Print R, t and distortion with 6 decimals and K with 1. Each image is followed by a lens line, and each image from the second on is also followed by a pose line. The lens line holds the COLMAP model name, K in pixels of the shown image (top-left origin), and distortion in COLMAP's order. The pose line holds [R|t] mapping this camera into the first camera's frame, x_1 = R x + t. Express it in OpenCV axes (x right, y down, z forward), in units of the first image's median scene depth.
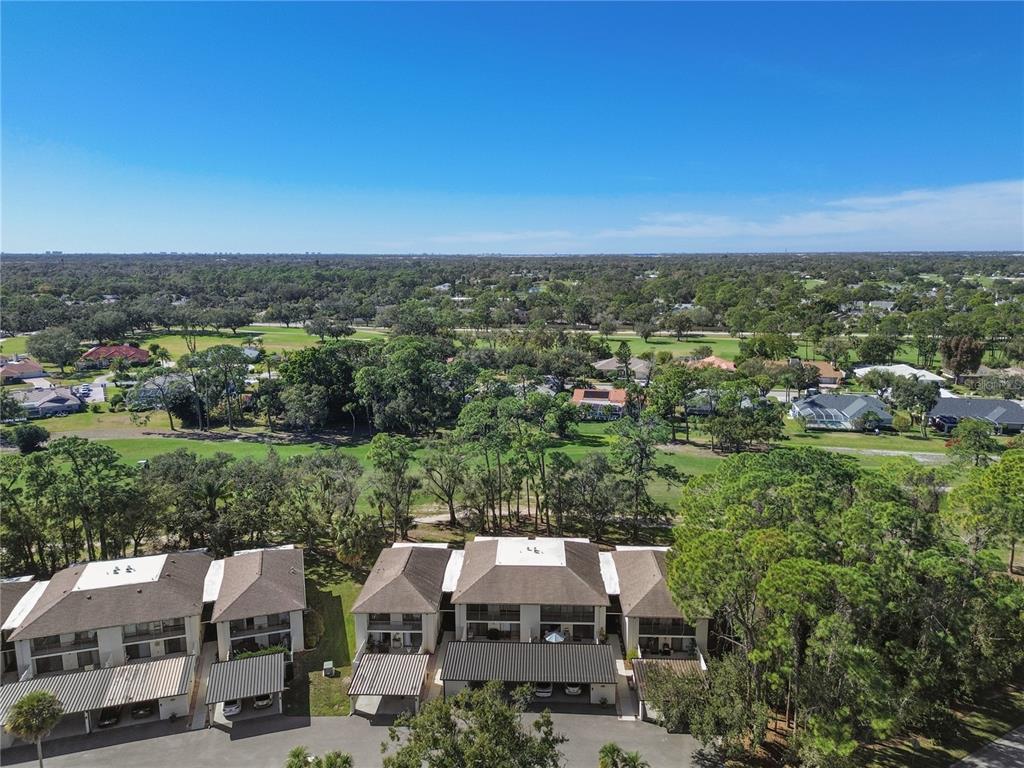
lens RADIAL K [[717.8, 0, 512.0], [0, 717.8, 398.8], [0, 0, 1]] dist [0.062724, -0.055475]
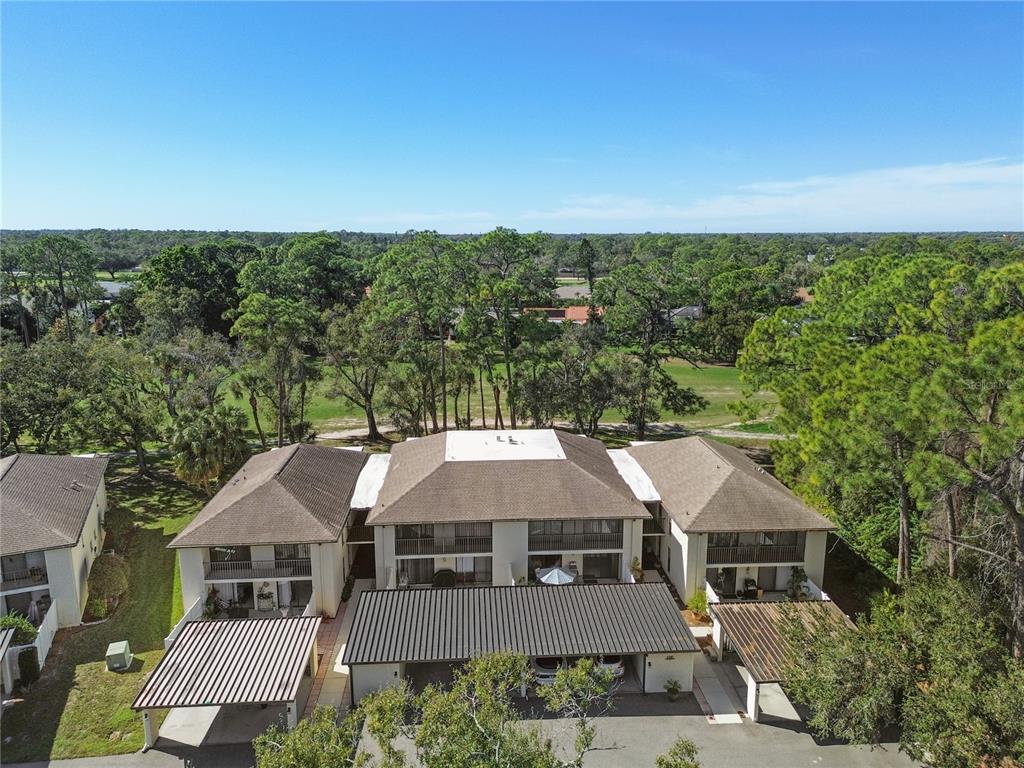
lens RADIAL K [[717.8, 0, 511.8], [0, 717.8, 394.8], [0, 0, 1]] dist [0.062724, -0.055475]
pose [[0.994563, -0.019520, 0.102287, -0.027757], [0.017377, 0.999611, 0.021799, 0.168556], [-0.102673, -0.019903, 0.994516, 0.431262]]
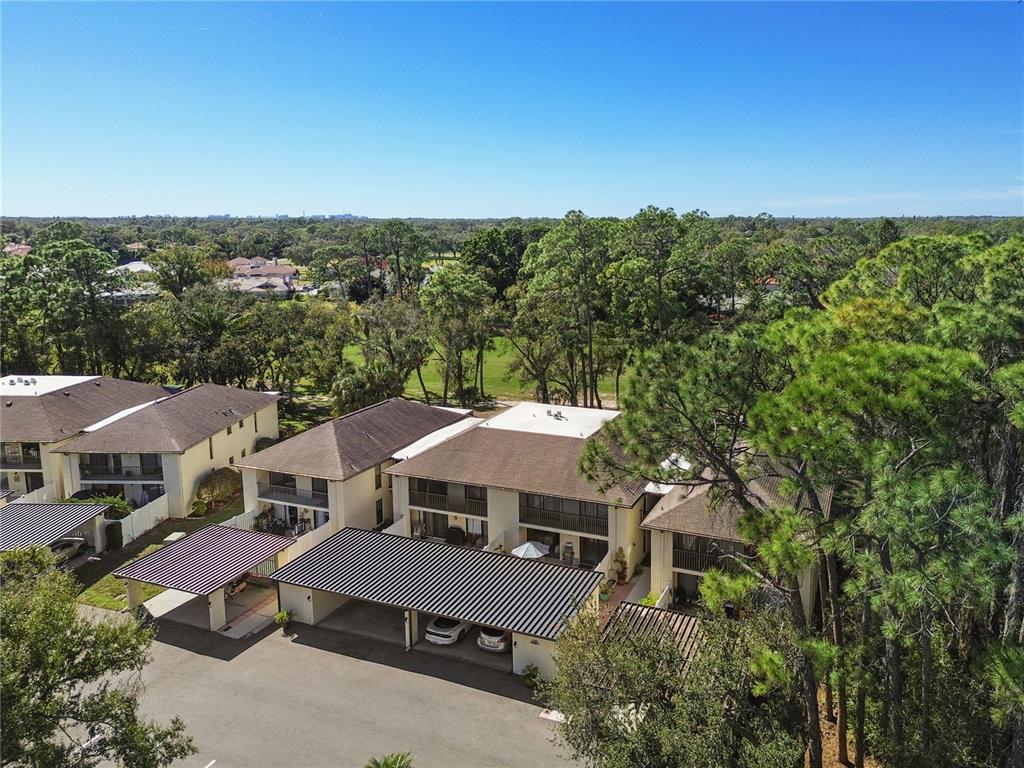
lens RADIAL K [[717.8, 0, 588.0], [0, 717.8, 326.9], [0, 0, 1]] dist [0.062724, -0.055475]
pose [[0.949089, 0.048661, -0.311228, 0.254859], [-0.068668, 0.996196, -0.053646, 0.174872], [0.307434, 0.072286, 0.948820, 0.445241]]
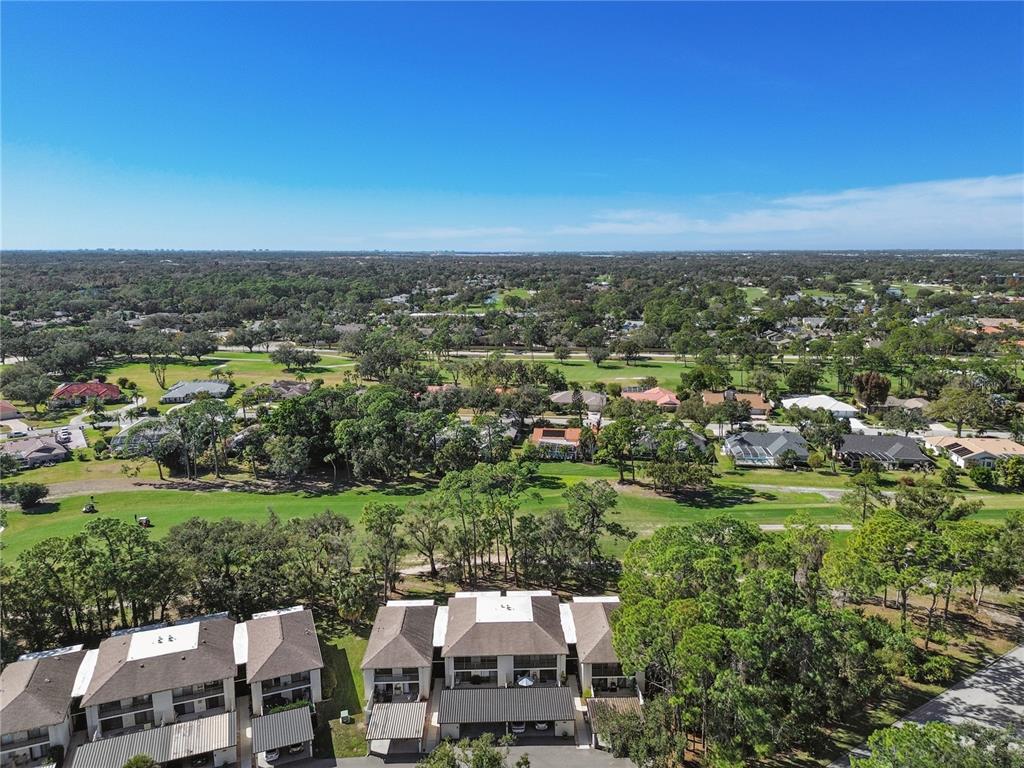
lens RADIAL K [[717.8, 0, 522.1], [0, 717.8, 388.5], [0, 0, 1]] dist [0.062724, -0.055475]
pose [[0.997047, -0.012667, 0.075737, -0.033582], [0.013514, 0.999852, -0.010681, -0.156454], [-0.075590, 0.011673, 0.997071, -0.244961]]
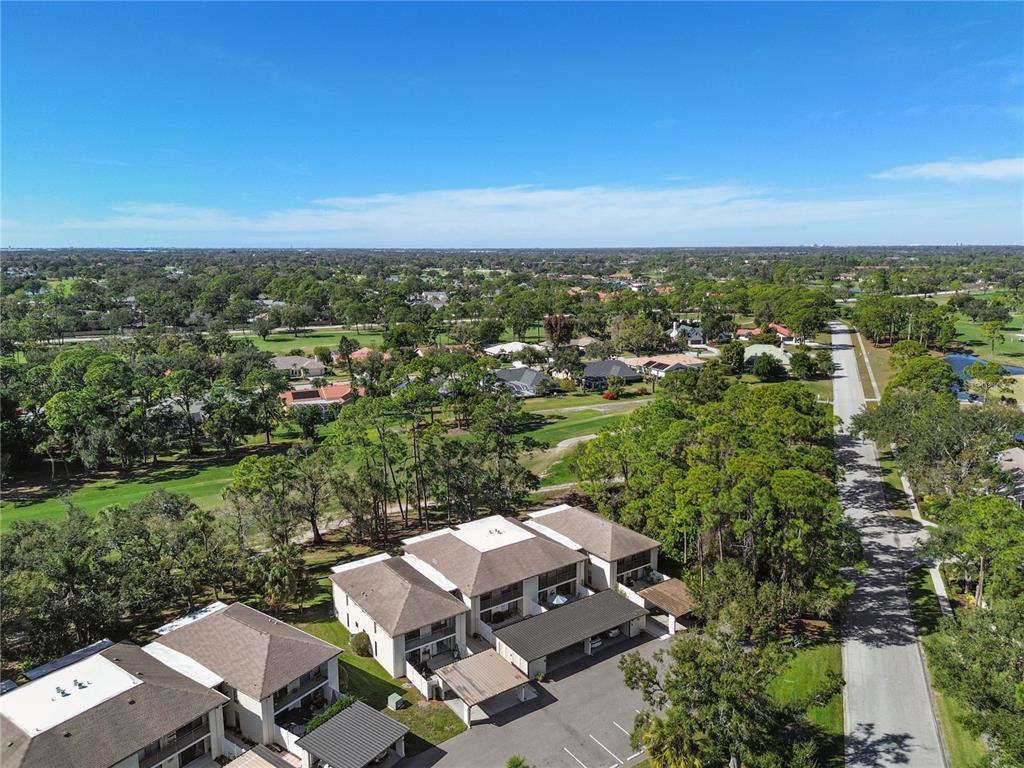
lens RADIAL K [[717.8, 0, 517.0], [0, 717.8, 382.7], [0, 0, 1]] dist [0.062724, -0.055475]
pose [[0.790832, -0.113998, 0.601323, -0.577651], [0.122996, 0.992058, 0.026314, -0.030388], [-0.599547, 0.053150, 0.798573, 0.140117]]
